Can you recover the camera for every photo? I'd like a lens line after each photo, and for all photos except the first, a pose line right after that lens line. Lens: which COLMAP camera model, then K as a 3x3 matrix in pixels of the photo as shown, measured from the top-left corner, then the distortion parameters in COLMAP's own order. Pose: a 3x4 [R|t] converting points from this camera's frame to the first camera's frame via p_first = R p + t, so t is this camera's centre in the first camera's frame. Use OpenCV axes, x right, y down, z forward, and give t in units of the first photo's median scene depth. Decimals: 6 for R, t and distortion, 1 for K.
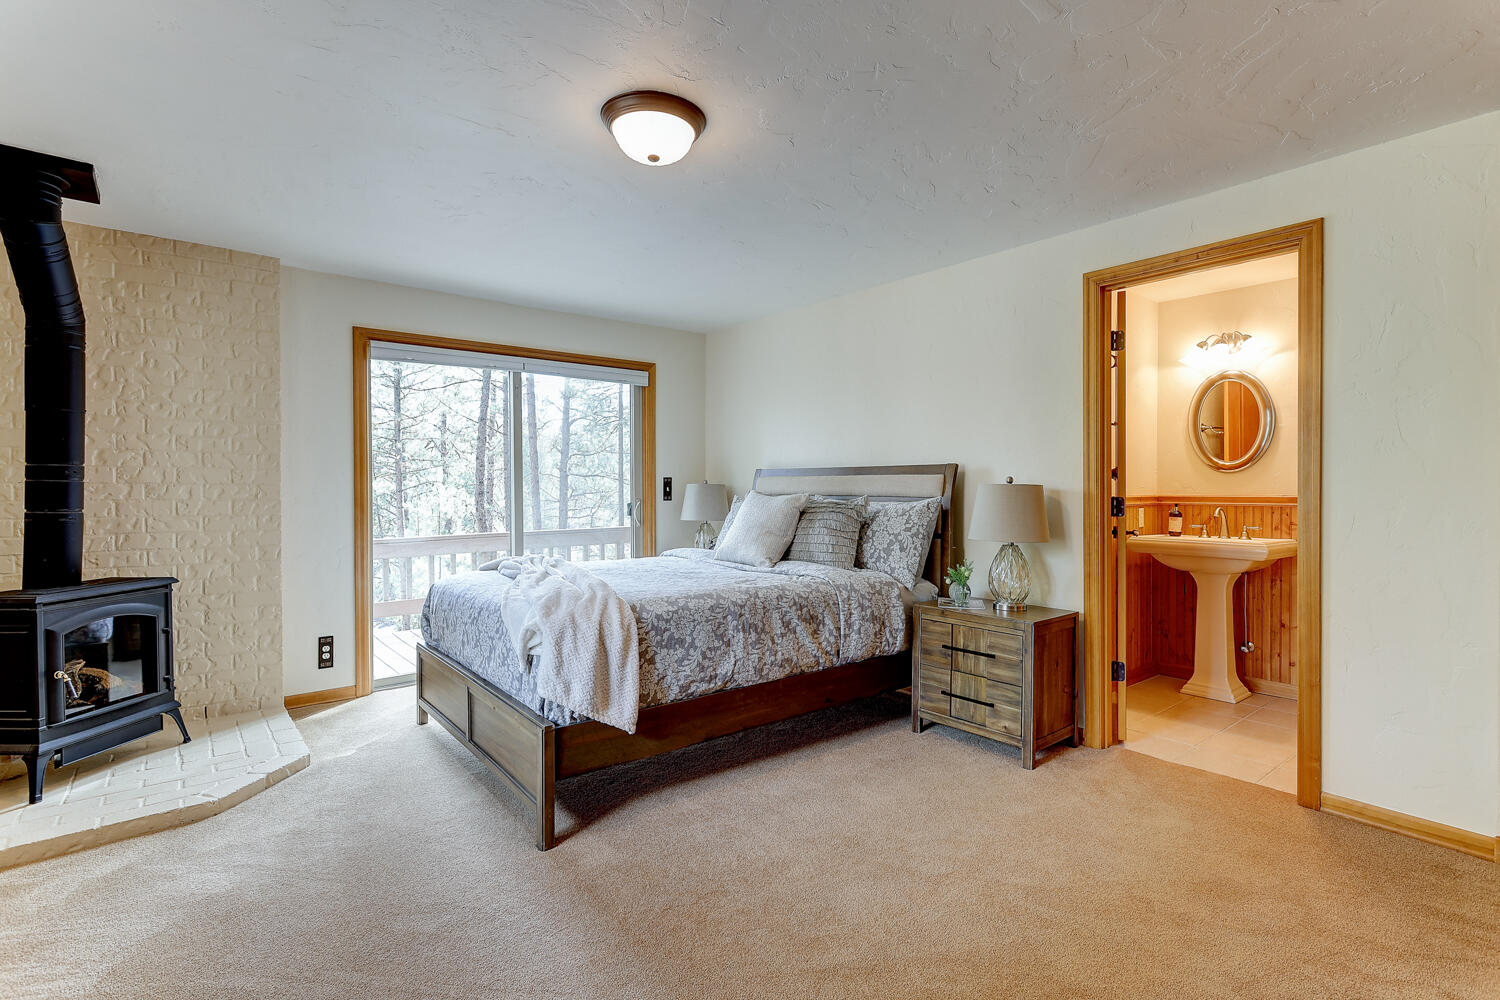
lens RADIAL K [[721.2, 0, 760.7], [0, 721.2, 497.3], [0, 0, 1]] dist [-0.001255, 0.000478]
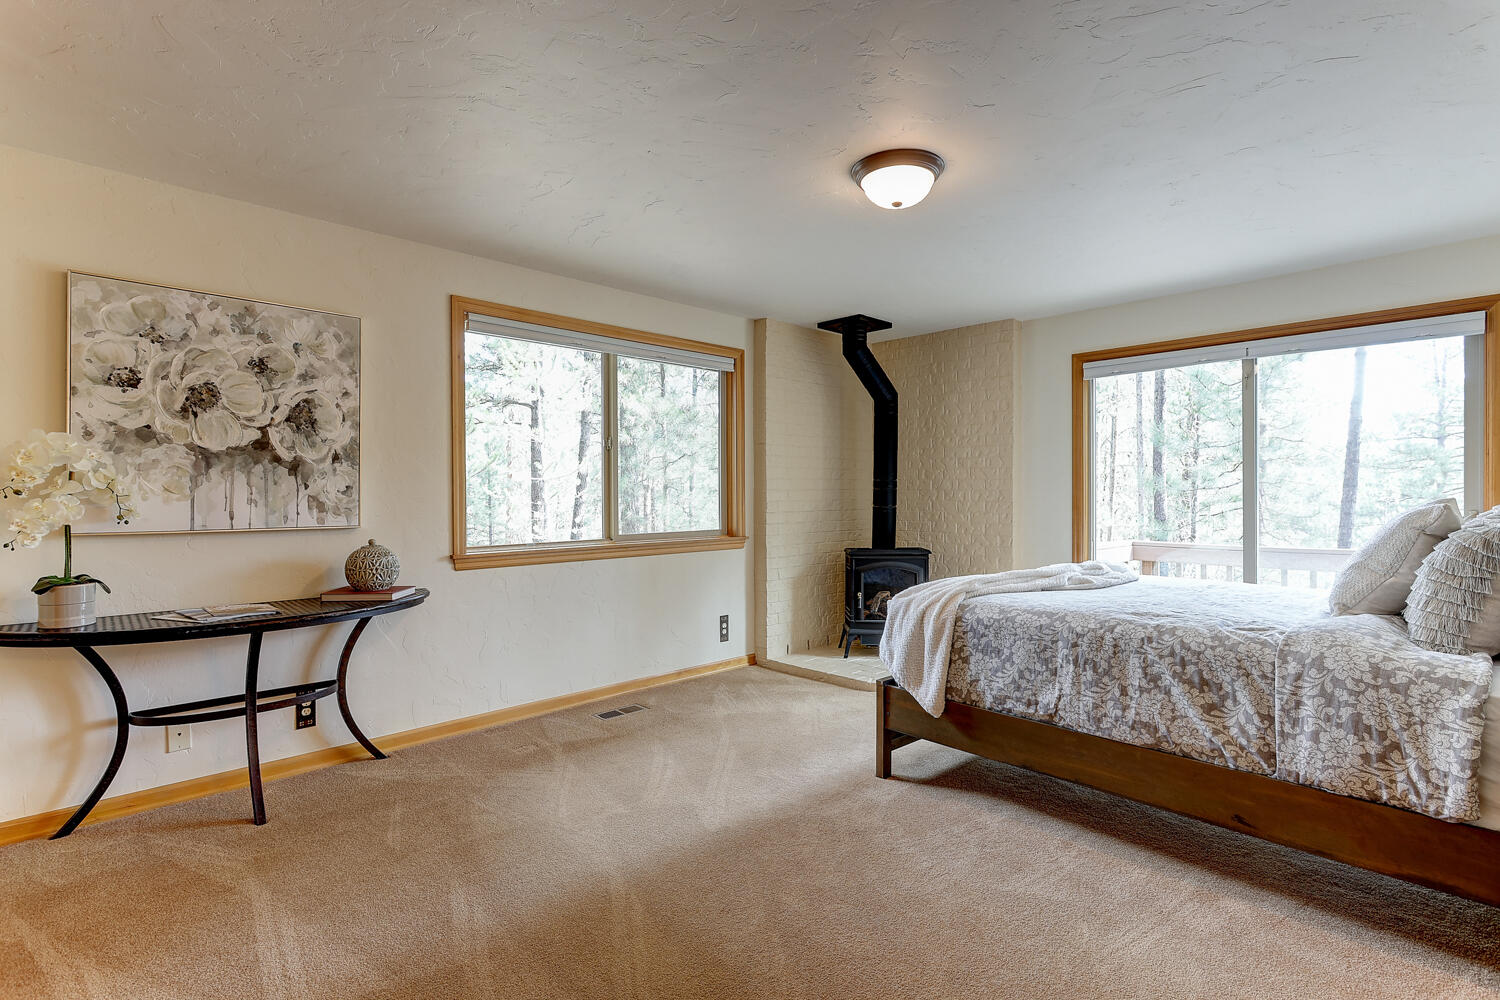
lens RADIAL K [[721.2, 0, 760.7], [0, 721.2, 497.3], [0, 0, 1]] dist [-0.001255, 0.000478]
pose [[0.074999, 0.008188, -0.997150, 0.763926], [-0.013735, 0.999880, 0.007178, -0.010100], [0.997089, 0.013157, 0.075103, 0.552267]]
